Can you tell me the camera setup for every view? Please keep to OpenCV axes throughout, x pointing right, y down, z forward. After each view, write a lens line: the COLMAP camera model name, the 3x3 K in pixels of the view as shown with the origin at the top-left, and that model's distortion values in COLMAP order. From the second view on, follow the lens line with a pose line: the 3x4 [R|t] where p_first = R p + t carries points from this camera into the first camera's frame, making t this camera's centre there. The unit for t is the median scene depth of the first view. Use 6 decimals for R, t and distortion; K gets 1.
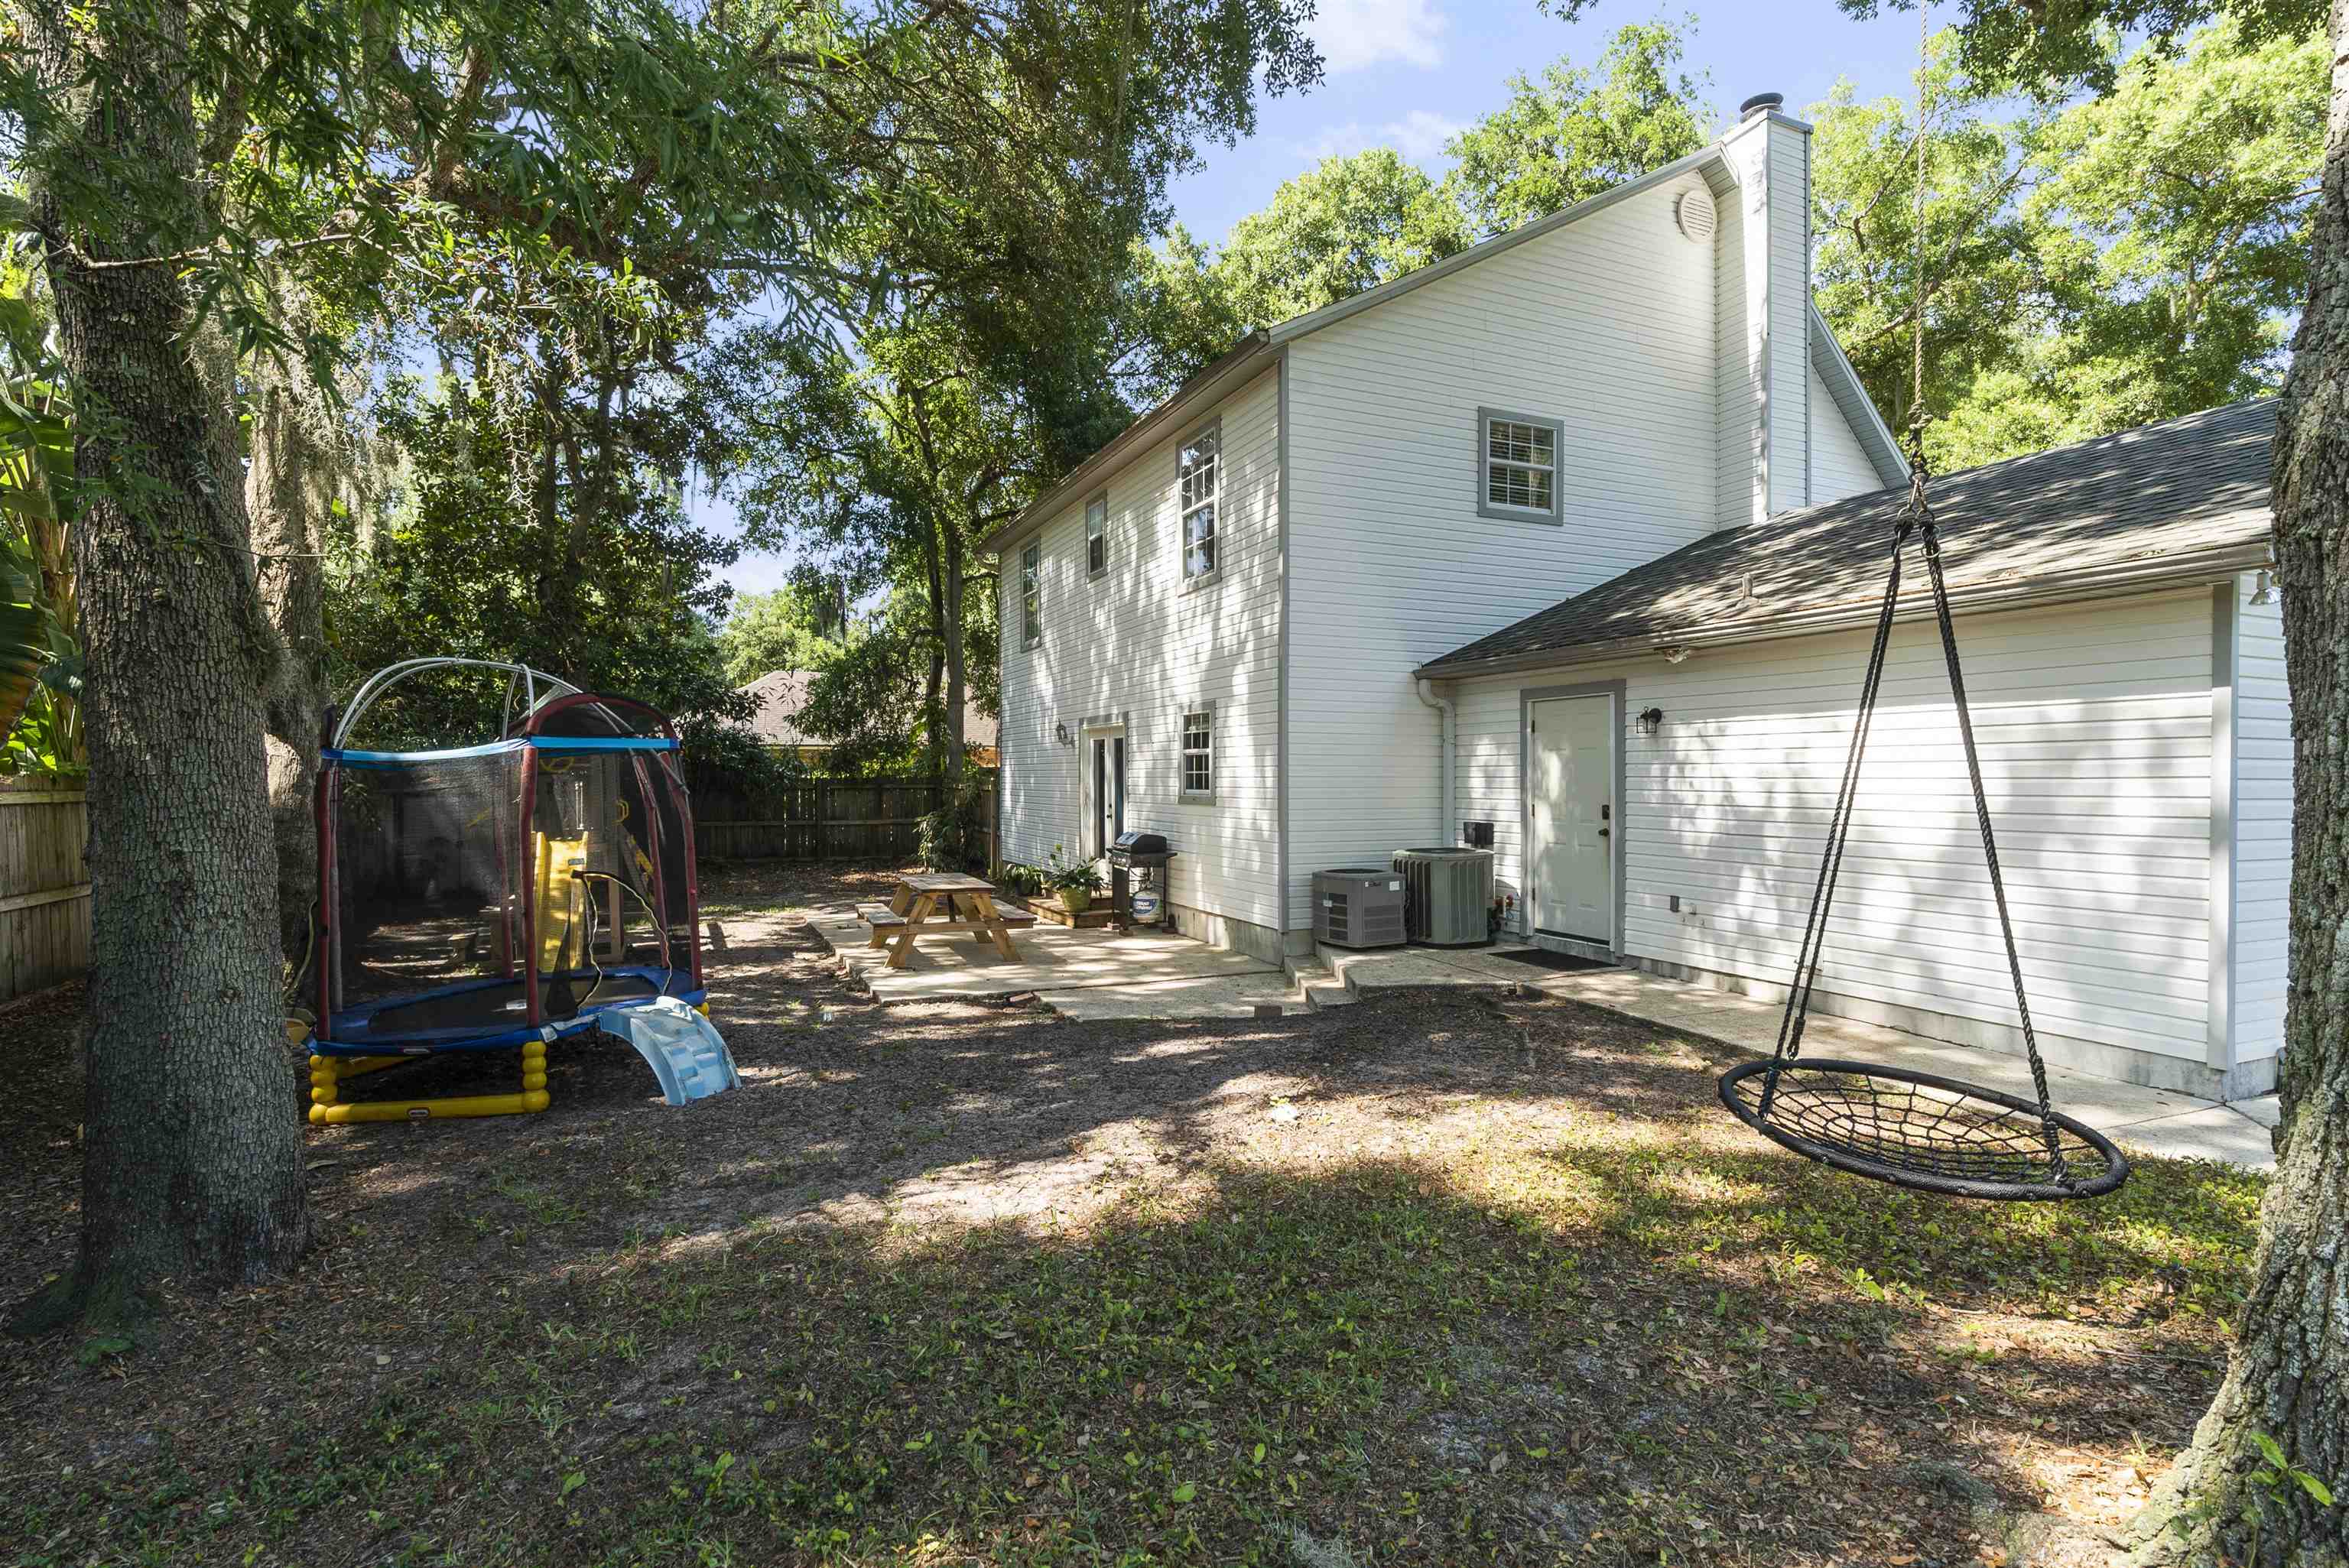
lens RADIAL K [[1147.4, 0, 1176.0], [0, 1147.4, 787.7], [0, 0, 1]] dist [-0.008488, 0.000453]
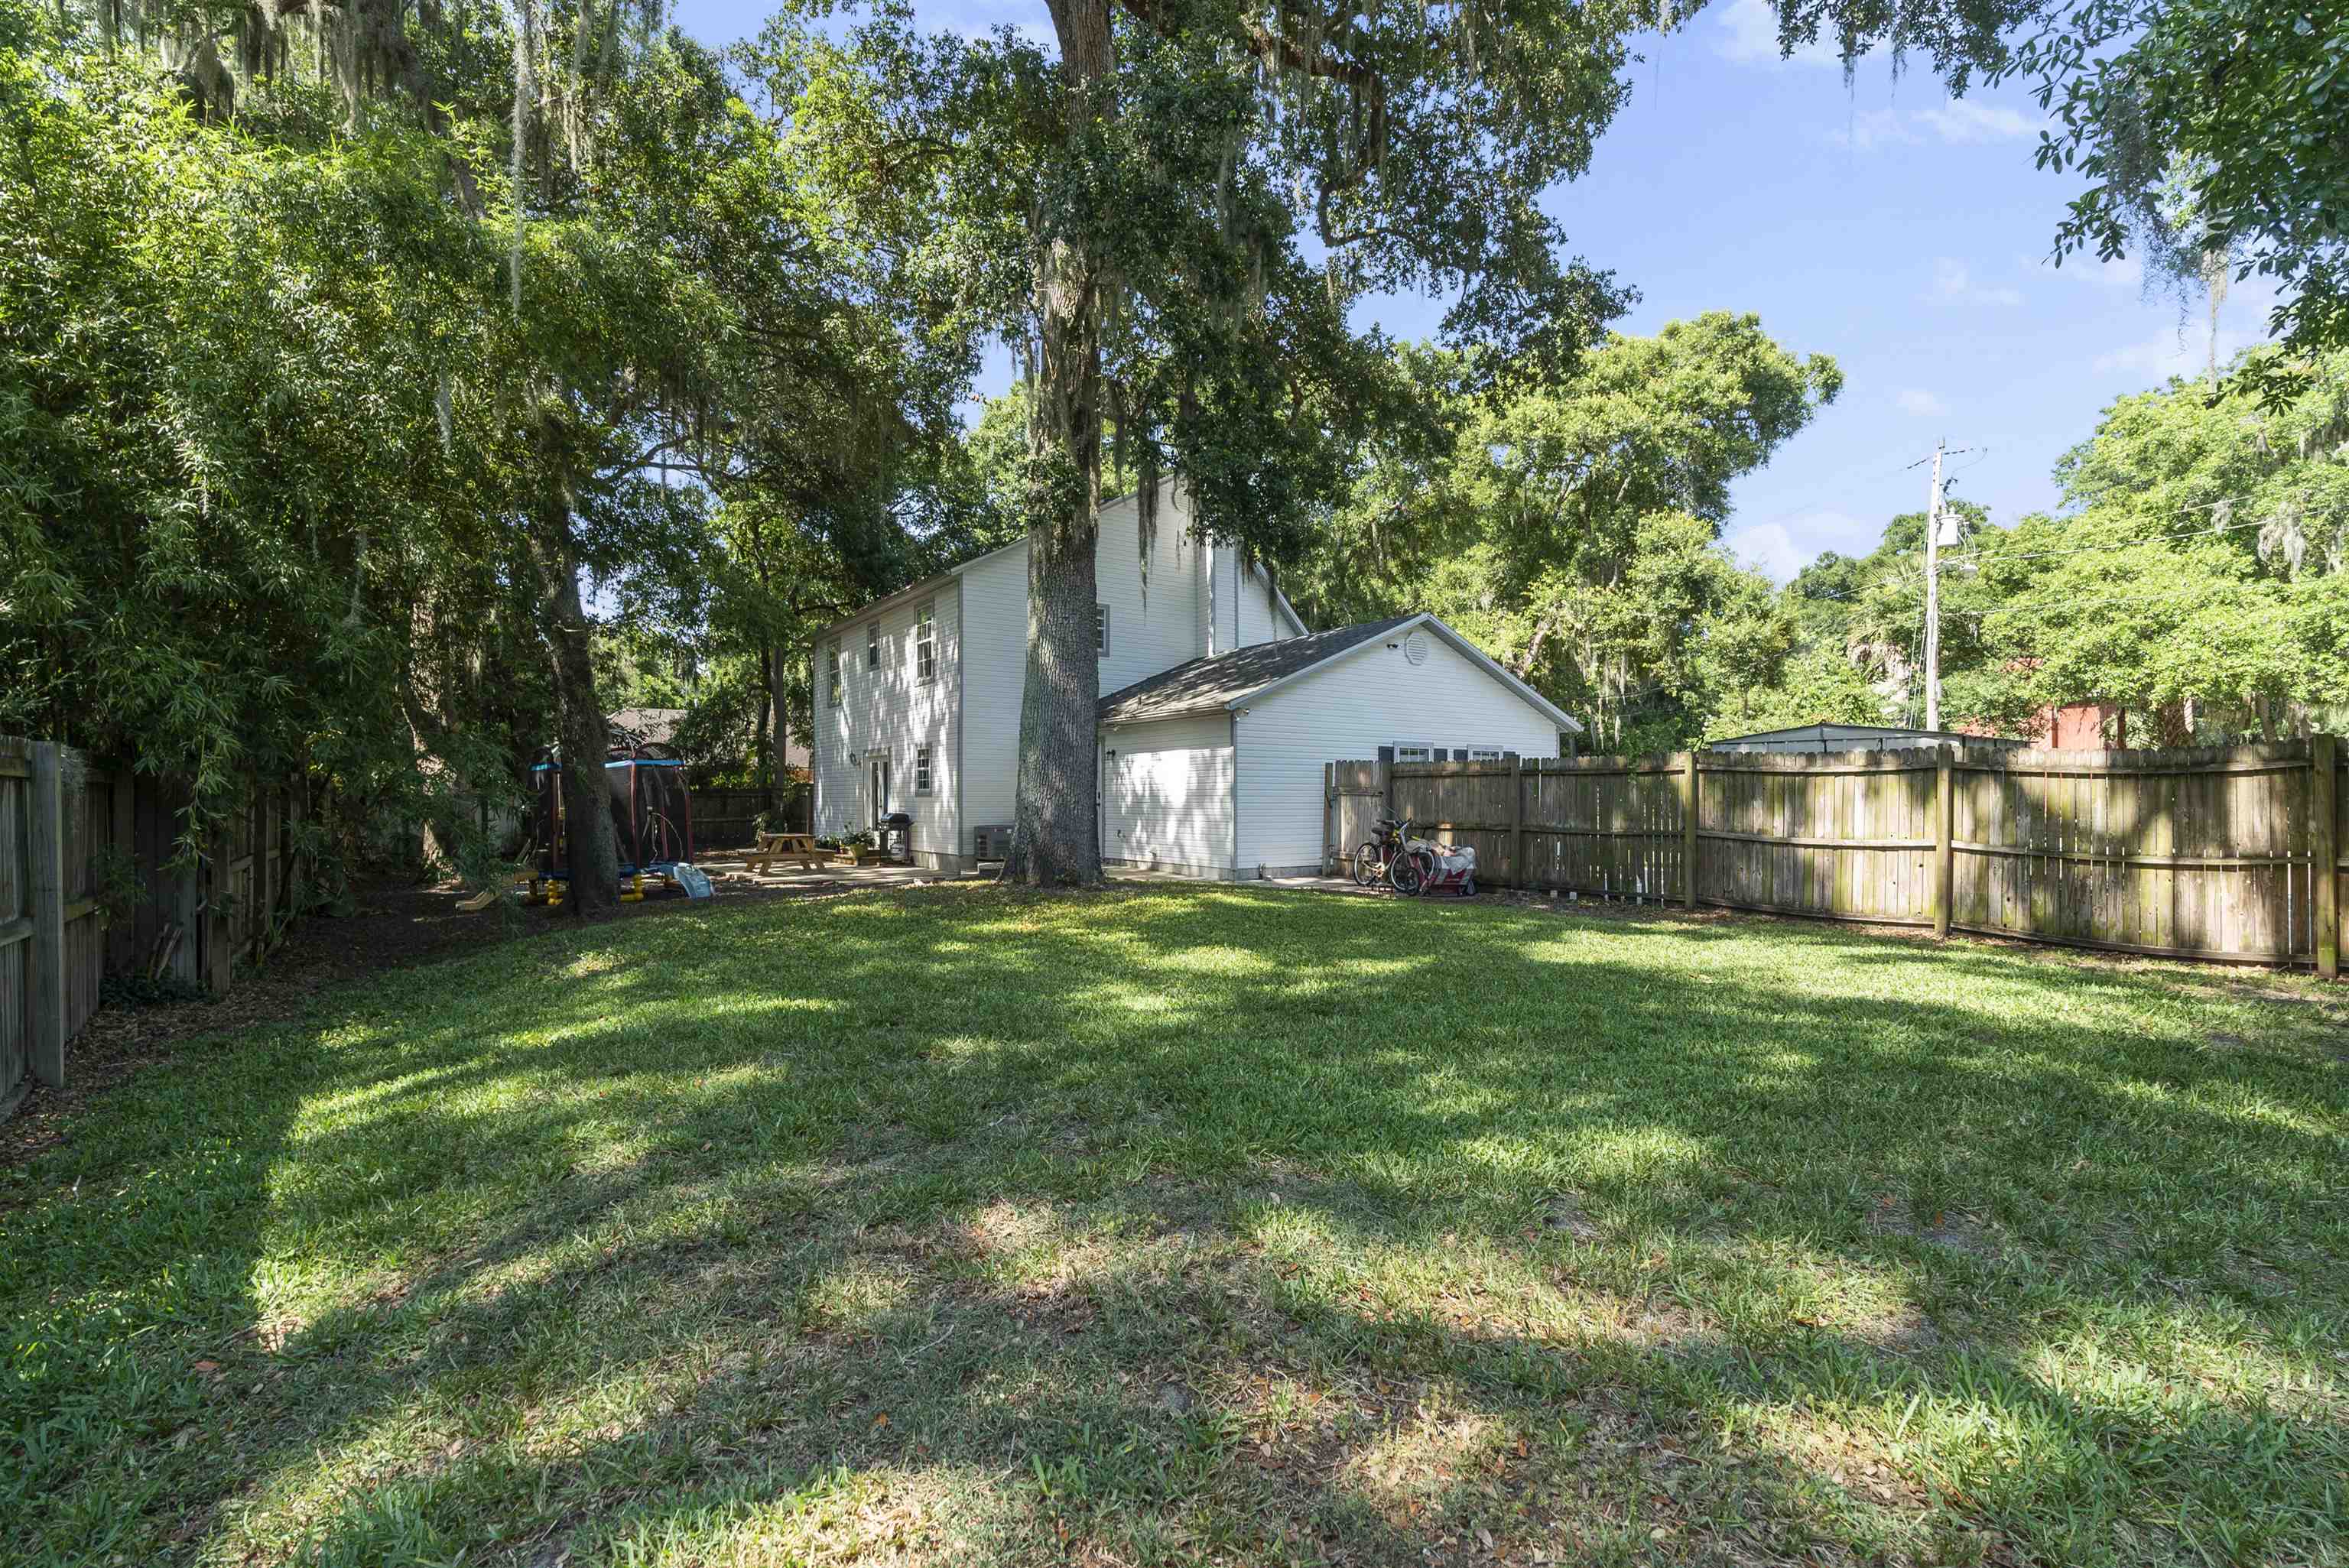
lens RADIAL K [[1056.1, 0, 1174.1], [0, 1056.1, 786.9], [0, 0, 1]] dist [0.000036, 0.001148]
pose [[0.983134, 0.001135, 0.182885, 0.099002], [0.002694, 0.999782, -0.020687, 0.033122], [-0.182869, 0.020831, 0.982917, -0.754576]]
